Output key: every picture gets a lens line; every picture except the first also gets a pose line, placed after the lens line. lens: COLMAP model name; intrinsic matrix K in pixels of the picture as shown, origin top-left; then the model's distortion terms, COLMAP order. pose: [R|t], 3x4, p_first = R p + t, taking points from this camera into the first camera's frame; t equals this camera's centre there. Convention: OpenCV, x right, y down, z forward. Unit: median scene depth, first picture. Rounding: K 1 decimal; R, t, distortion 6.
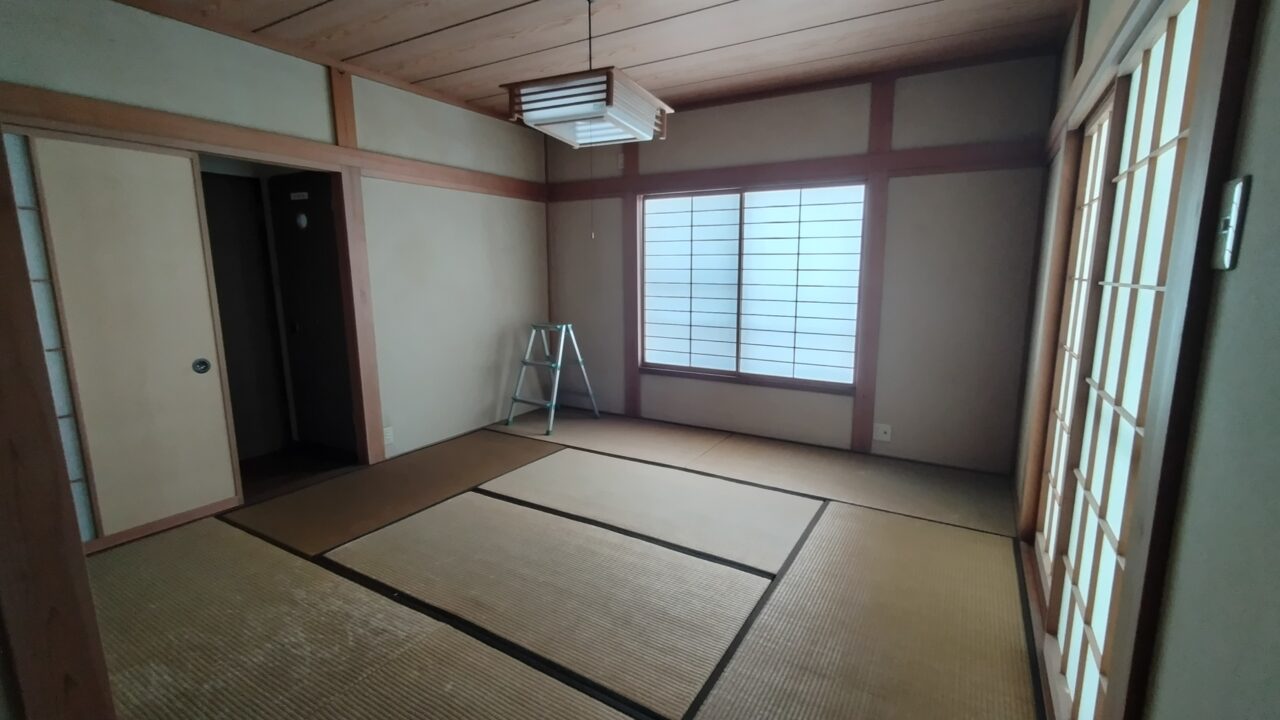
lens RADIAL K [[551.0, 0, 640.0], [0, 551.0, 360.0], [0, 0, 1]] dist [-0.001741, 0.000548]
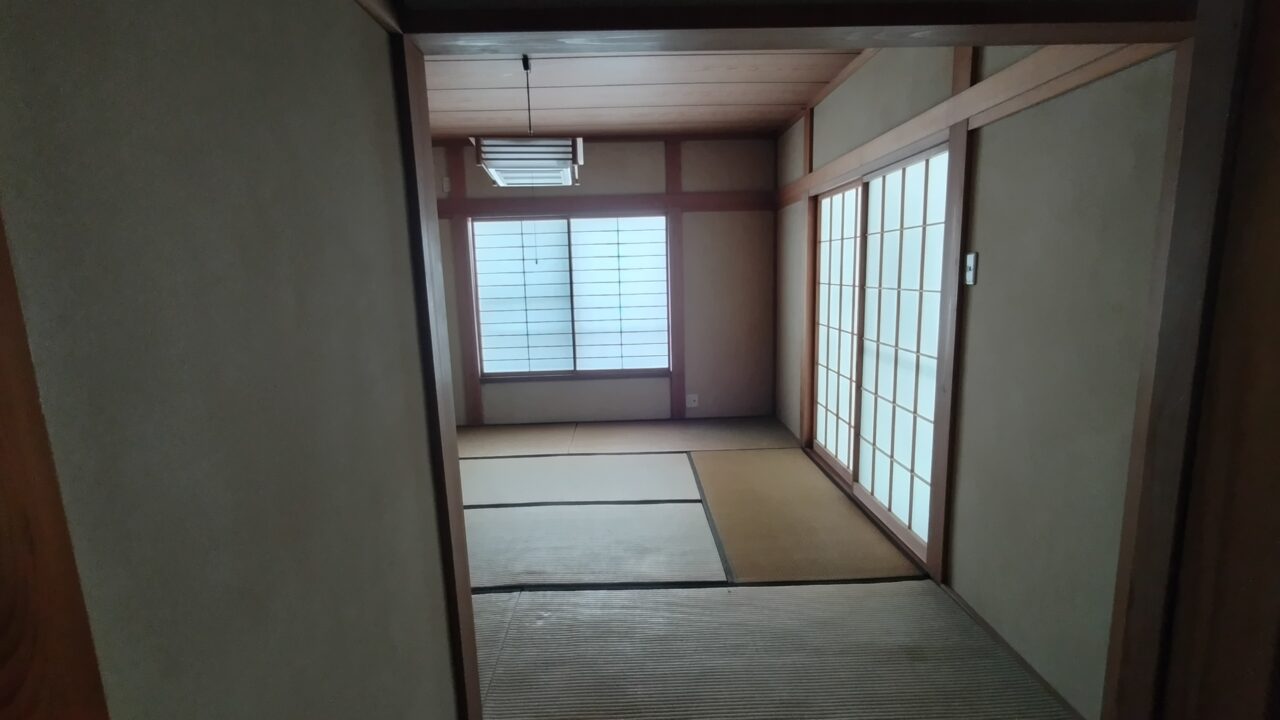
lens RADIAL K [[550.4, 0, 636.7], [0, 550.4, 366.2], [0, 0, 1]] dist [-0.036895, 0.000196]
pose [[0.853700, -0.115754, 0.507738, -0.324233], [0.116423, 0.992729, 0.030571, -0.008128], [-0.507585, 0.033014, 0.860969, -0.080250]]
